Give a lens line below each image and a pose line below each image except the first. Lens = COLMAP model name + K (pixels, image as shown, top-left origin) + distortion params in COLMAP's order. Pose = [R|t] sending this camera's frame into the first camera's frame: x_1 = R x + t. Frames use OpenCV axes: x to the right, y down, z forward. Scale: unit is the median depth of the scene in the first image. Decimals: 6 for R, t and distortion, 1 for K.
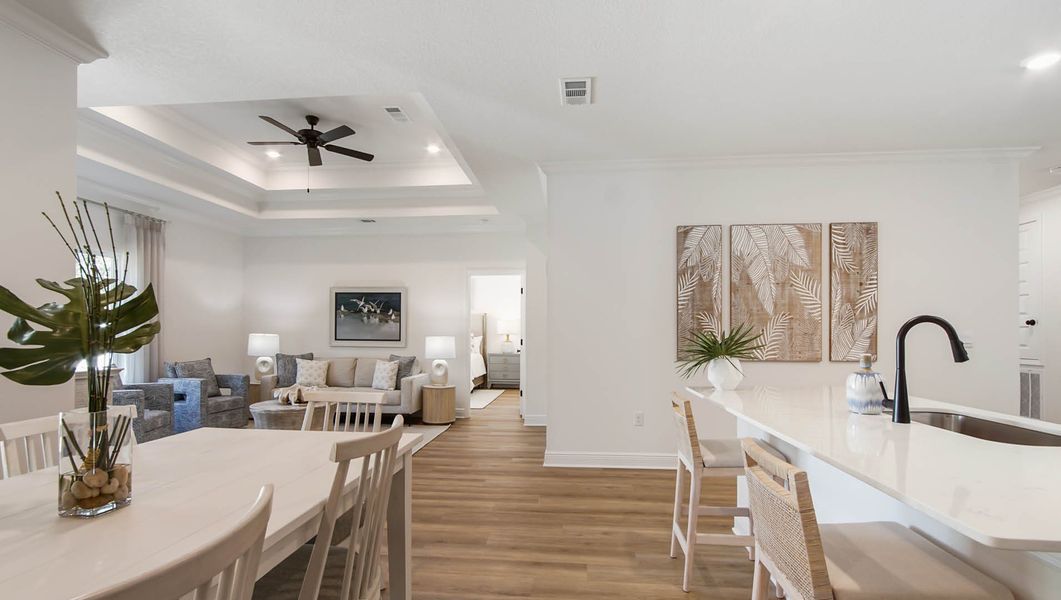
lens RADIAL K [[471.3, 0, 563.4], [0, 471.3, 329.3], [0, 0, 1]] dist [-0.014965, 0.000145]
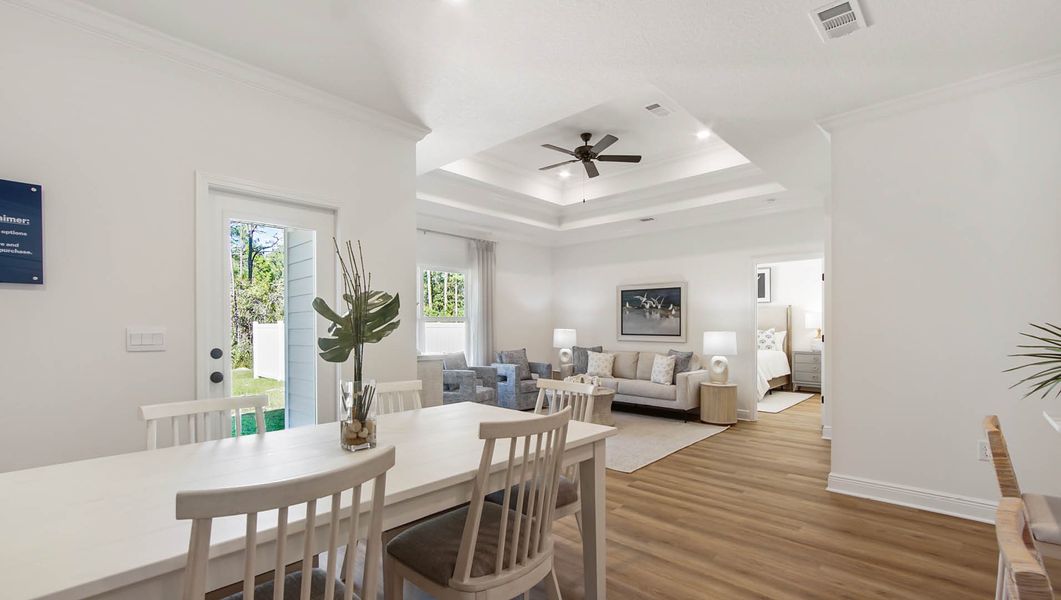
lens RADIAL K [[478.1, 0, 528.5], [0, 478.1, 329.1], [0, 0, 1]] dist [-0.022508, 0.008813]
pose [[0.769800, -0.001485, -0.638283, 0.054798], [0.008201, 0.999938, 0.007565, 0.000224], [0.638232, -0.011058, 0.769765, 0.024098]]
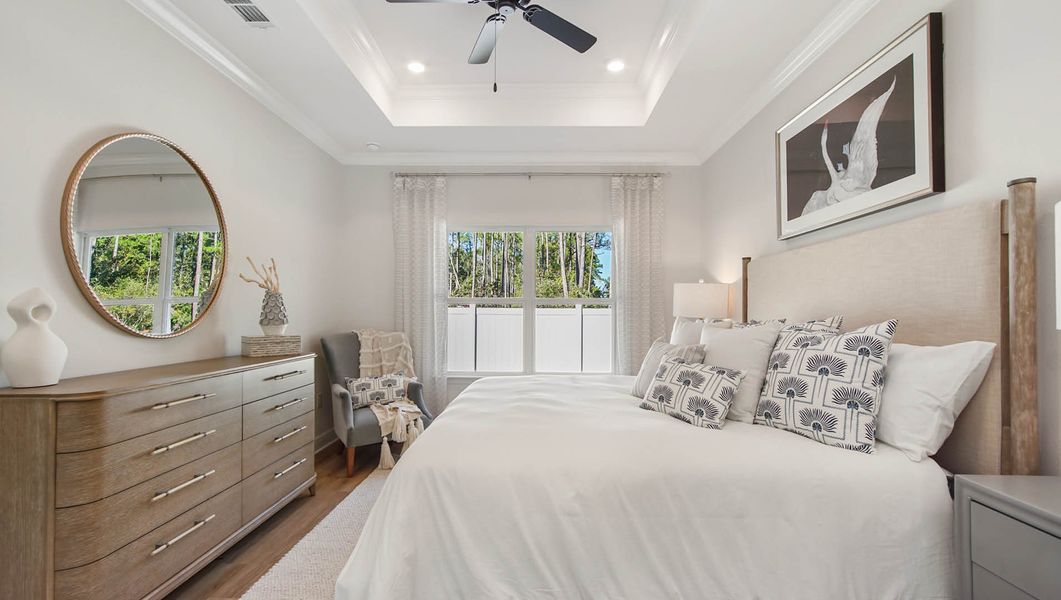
lens RADIAL K [[460.0, 0, 530.2], [0, 460.0, 307.8], [0, 0, 1]] dist [0.001022, 0.000217]
pose [[0.029431, -0.015739, -0.999443, -0.077050], [0.000938, 0.999876, -0.015718, 0.013003], [0.999566, -0.000475, 0.029442, 1.949471]]
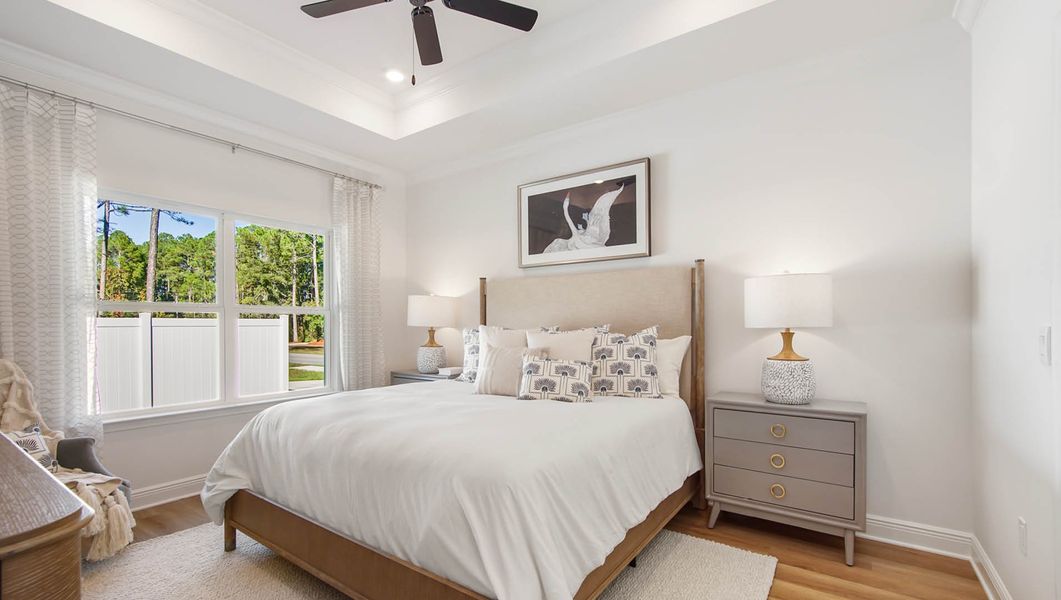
lens RADIAL K [[471.1, 0, 523.9], [0, 471.1, 332.5], [0, 0, 1]] dist [-0.001729, -0.000071]
pose [[0.844097, 0.002844, -0.536184, -0.228756], [0.009864, 0.999734, 0.020831, 0.010855], [0.536101, -0.022872, 0.843844, 1.572656]]
